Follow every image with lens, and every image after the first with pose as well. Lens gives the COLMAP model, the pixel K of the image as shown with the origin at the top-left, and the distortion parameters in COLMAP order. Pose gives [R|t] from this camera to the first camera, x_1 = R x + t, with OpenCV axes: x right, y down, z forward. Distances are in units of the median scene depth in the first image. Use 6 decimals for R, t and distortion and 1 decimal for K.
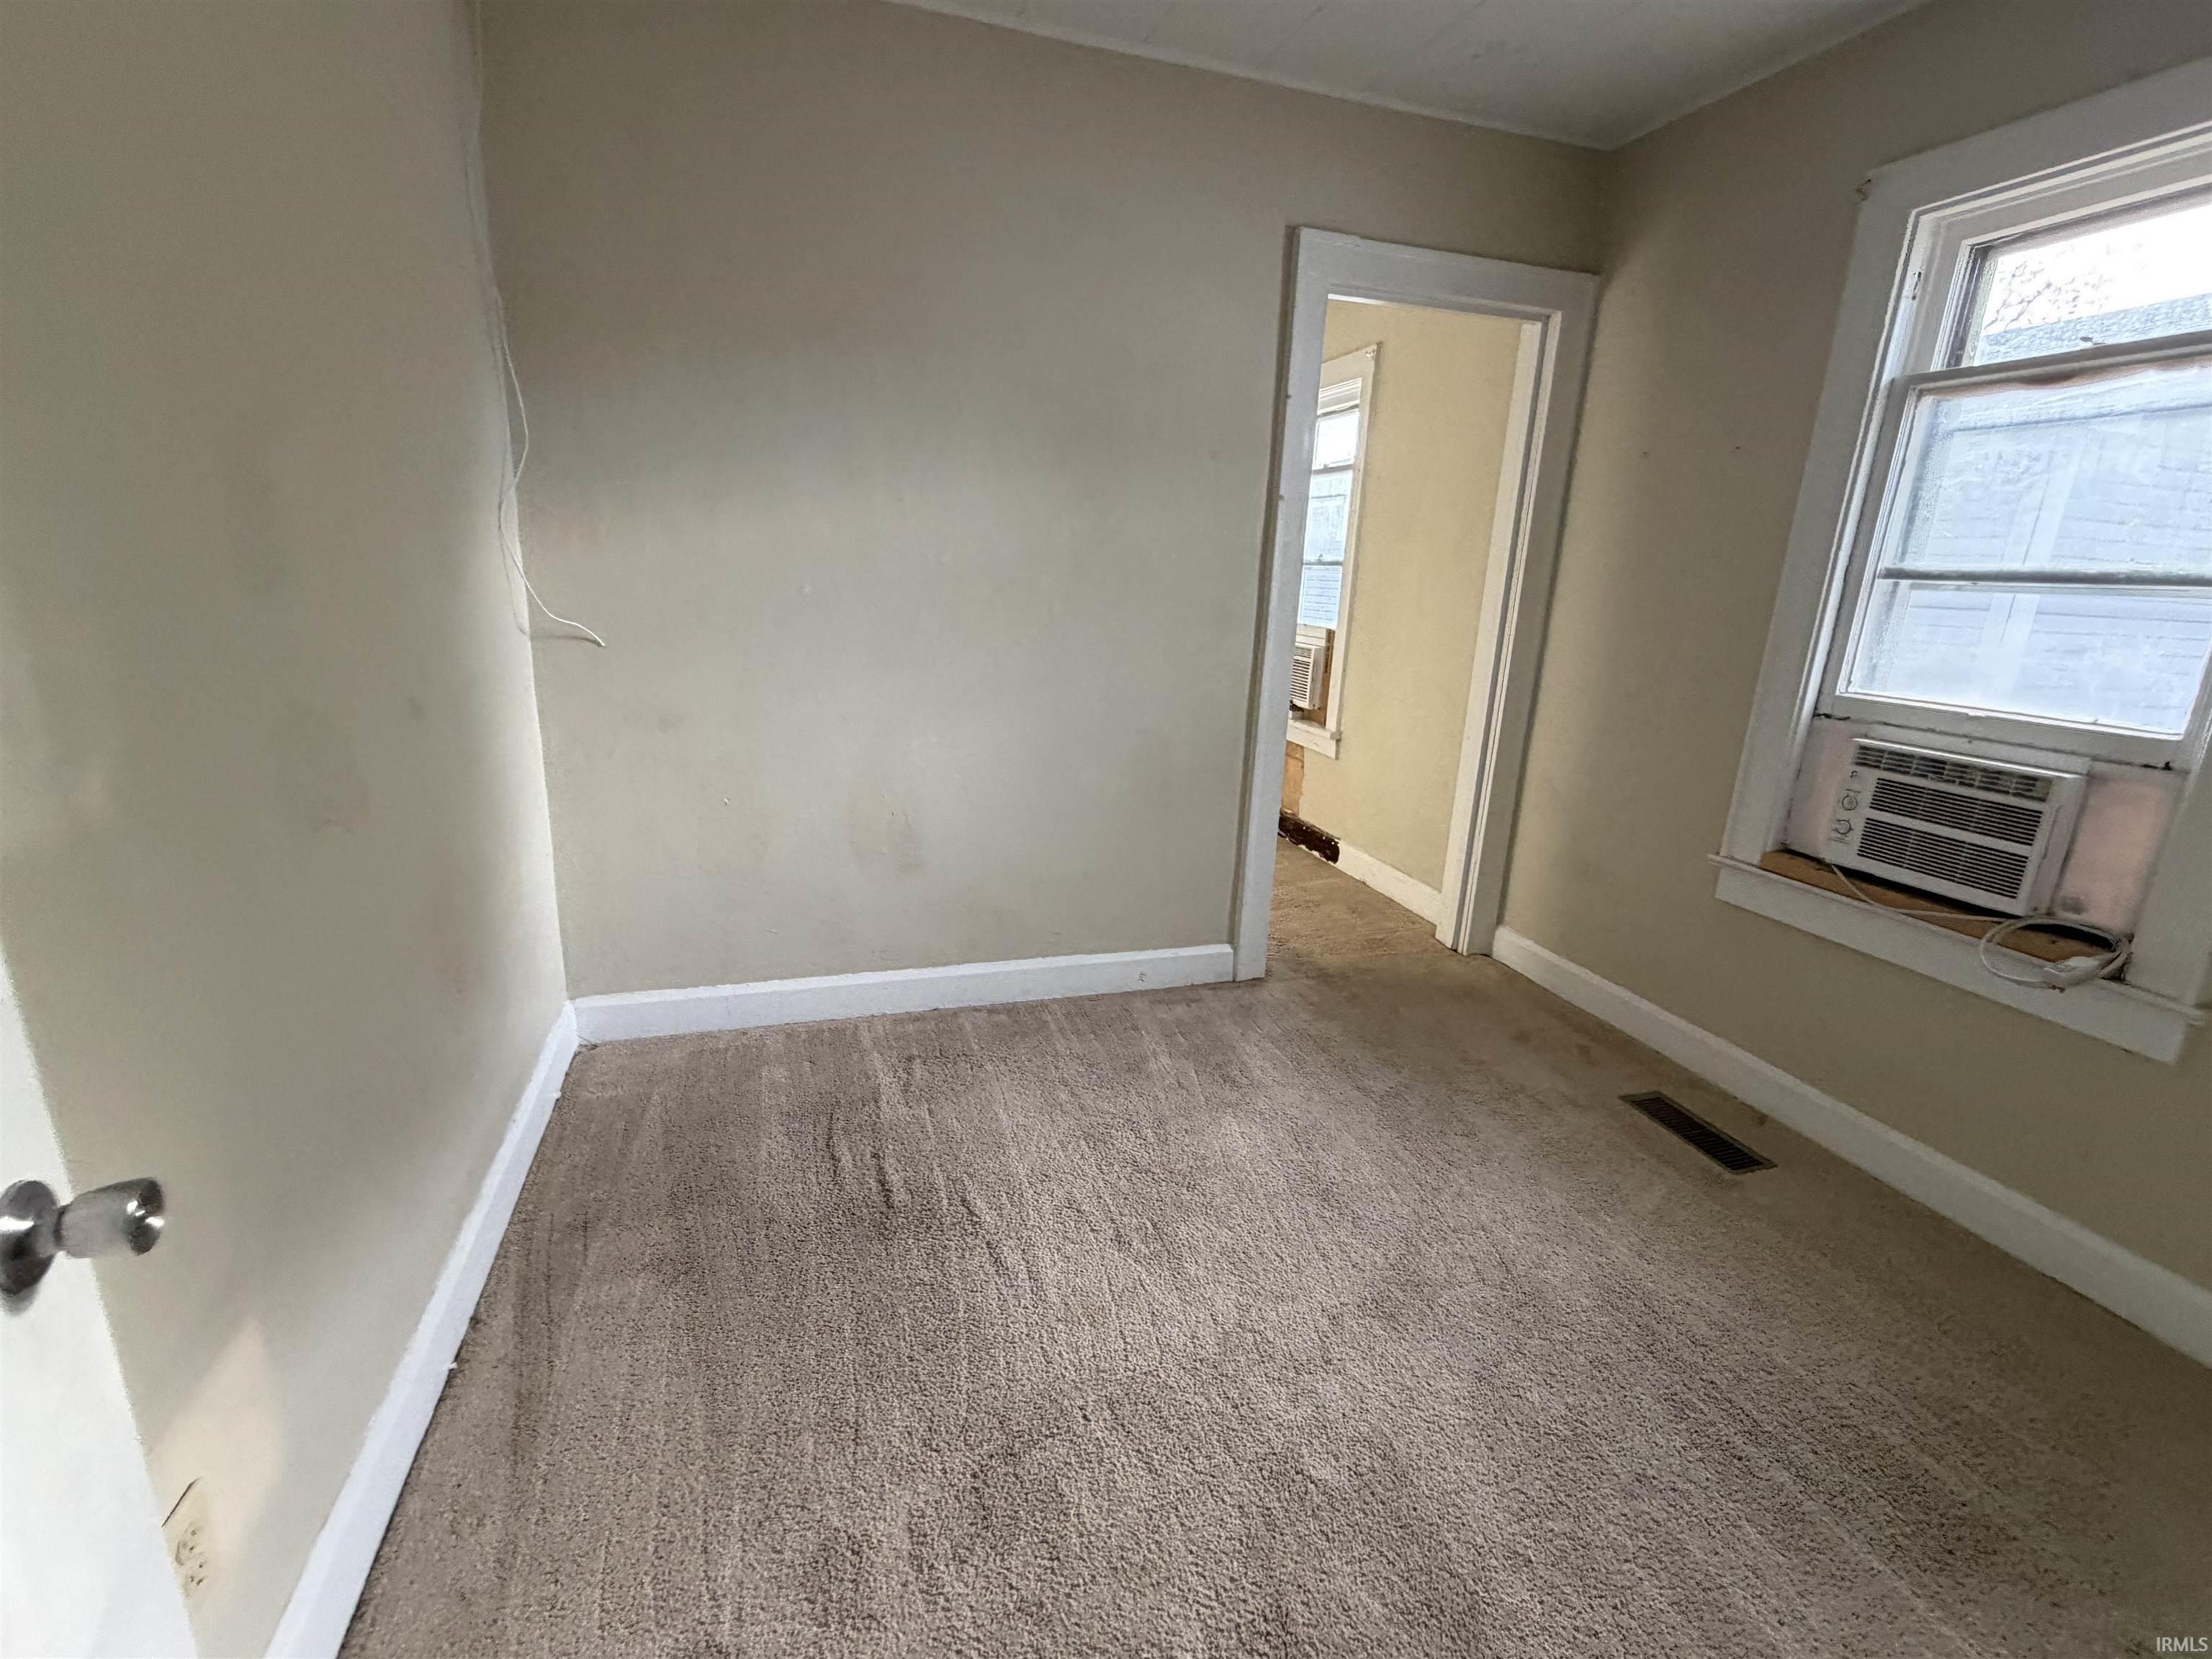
lens RADIAL K [[970.8, 0, 1103.1], [0, 970.8, 832.4], [0, 0, 1]] dist [0.001304, 0.000557]
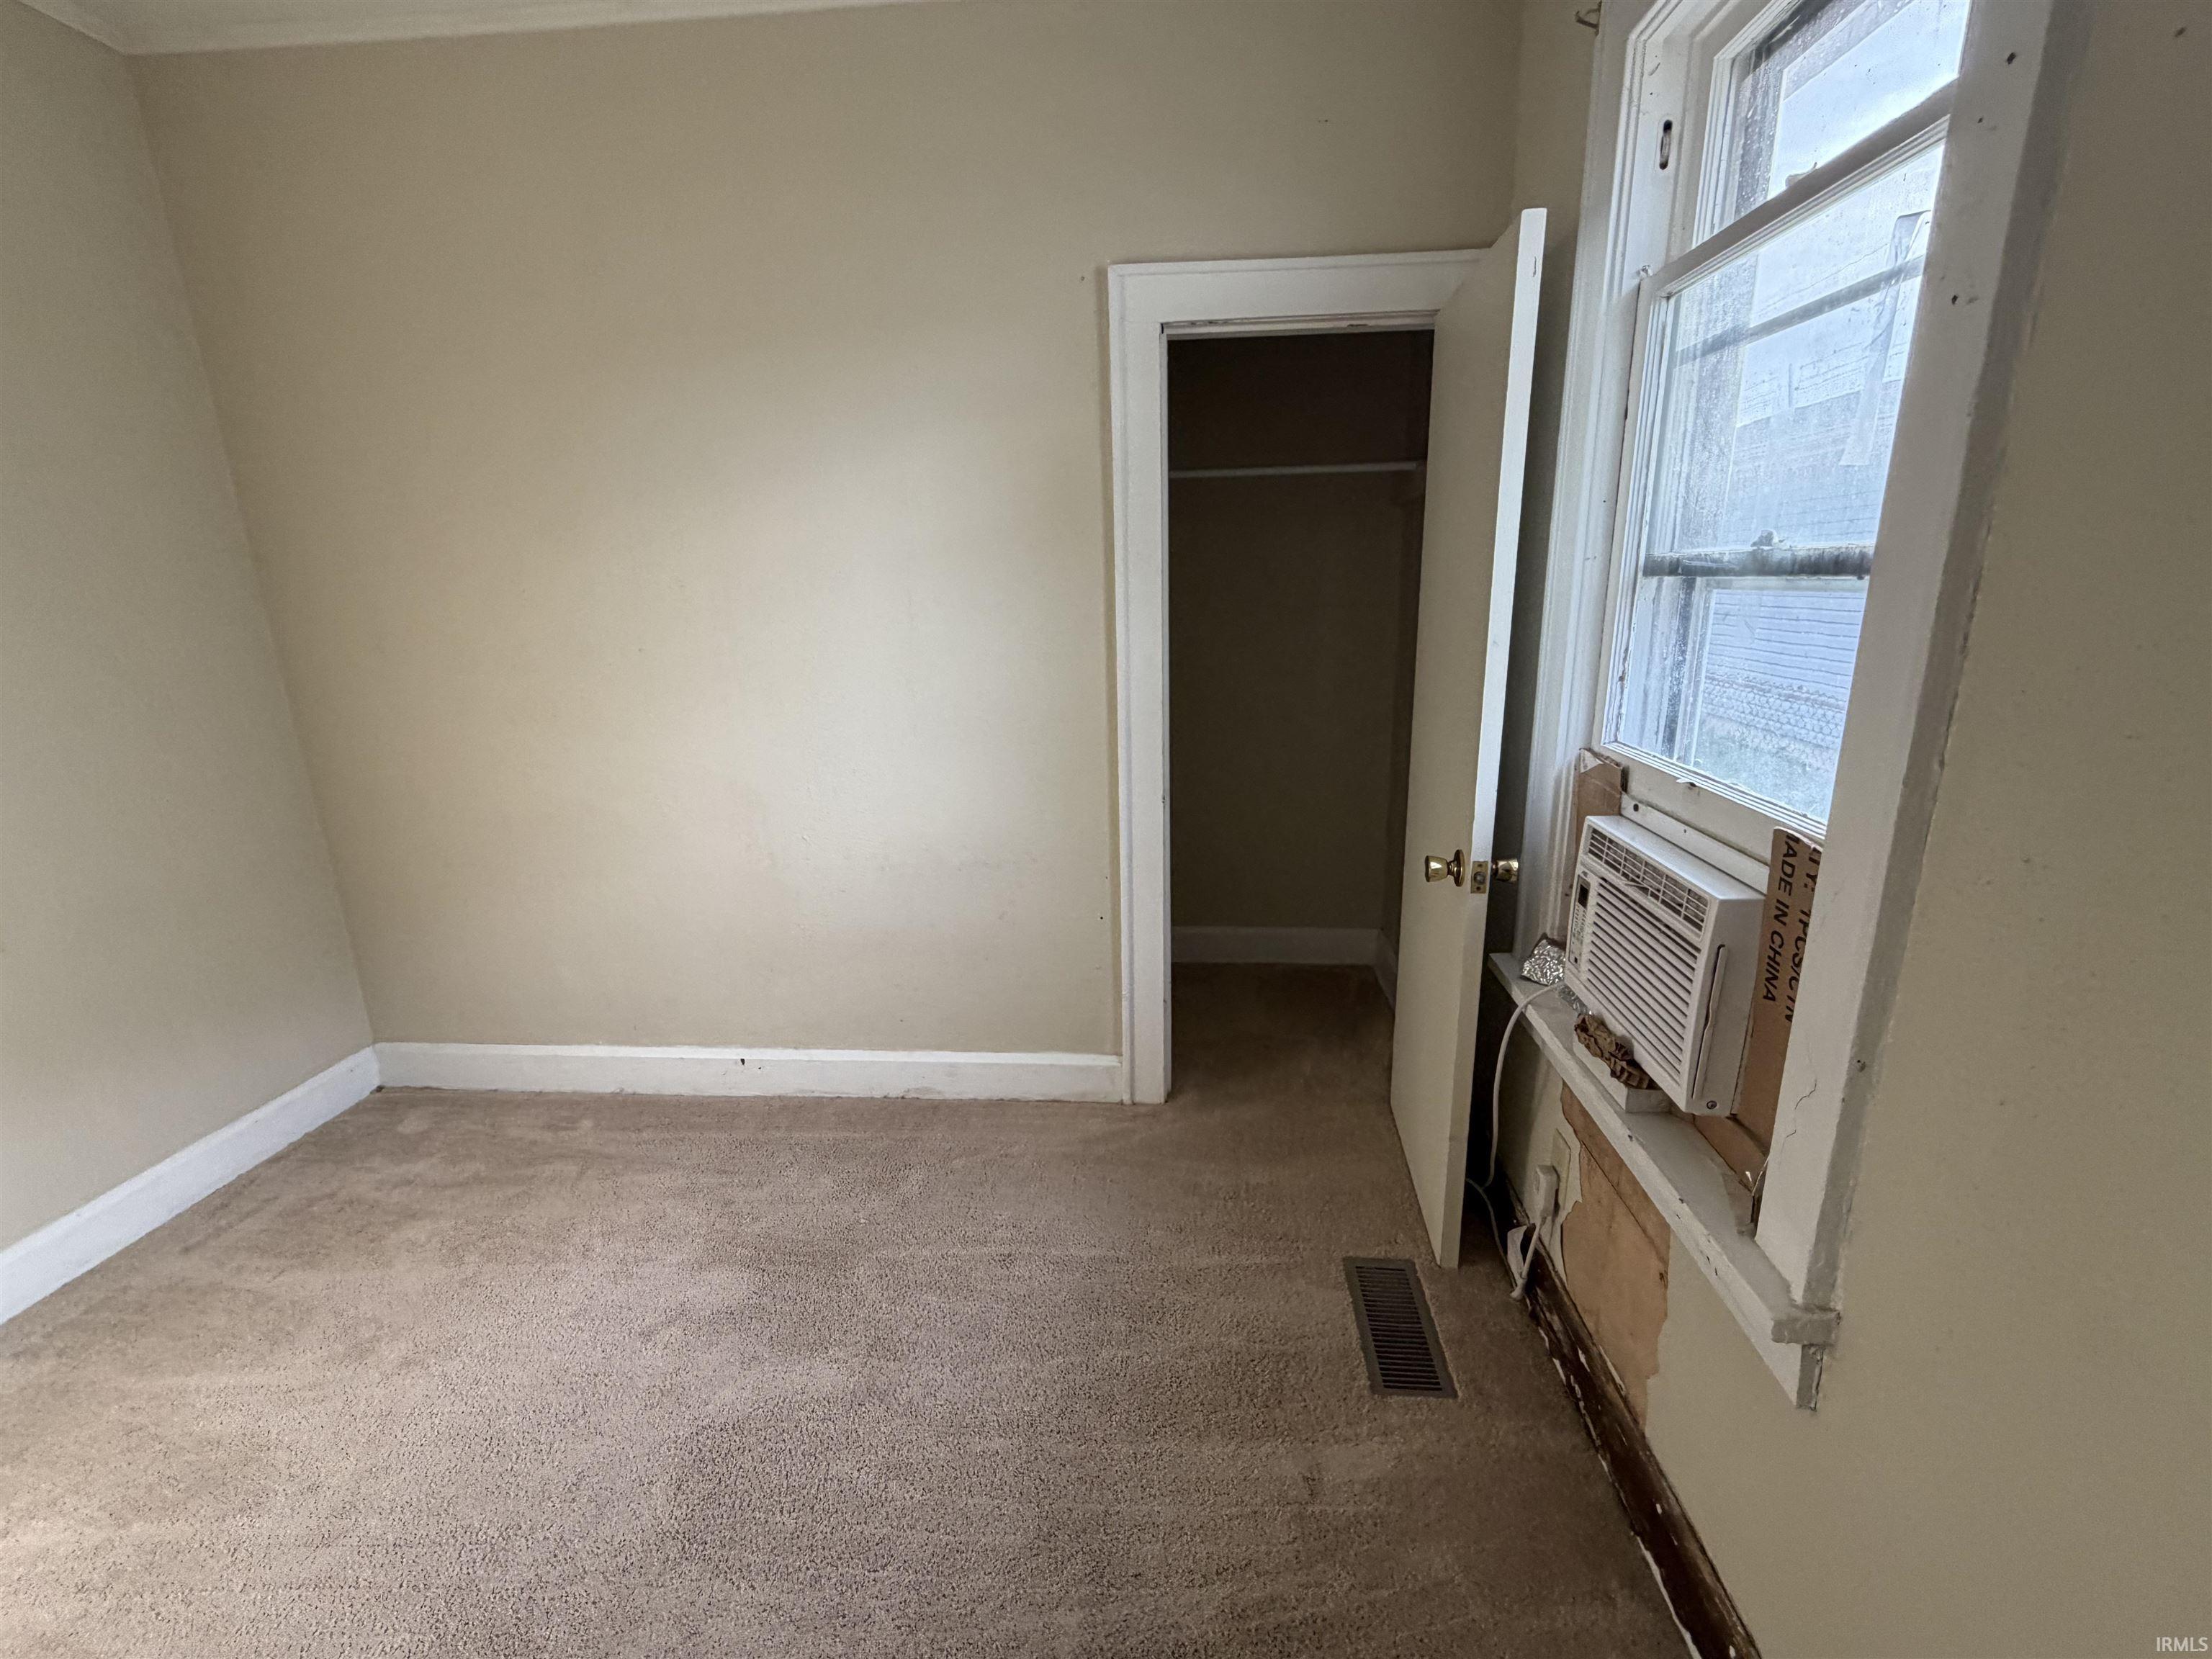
lens RADIAL K [[970.8, 0, 1106.6], [0, 970.8, 820.2], [0, 0, 1]] dist [0.001304, 0.000557]
pose [[0.924568, 0.045538, -0.378286, 0.166047], [-0.058487, 0.998028, -0.022807, -0.197295], [0.376502, 0.043211, 0.925408, 0.708942]]
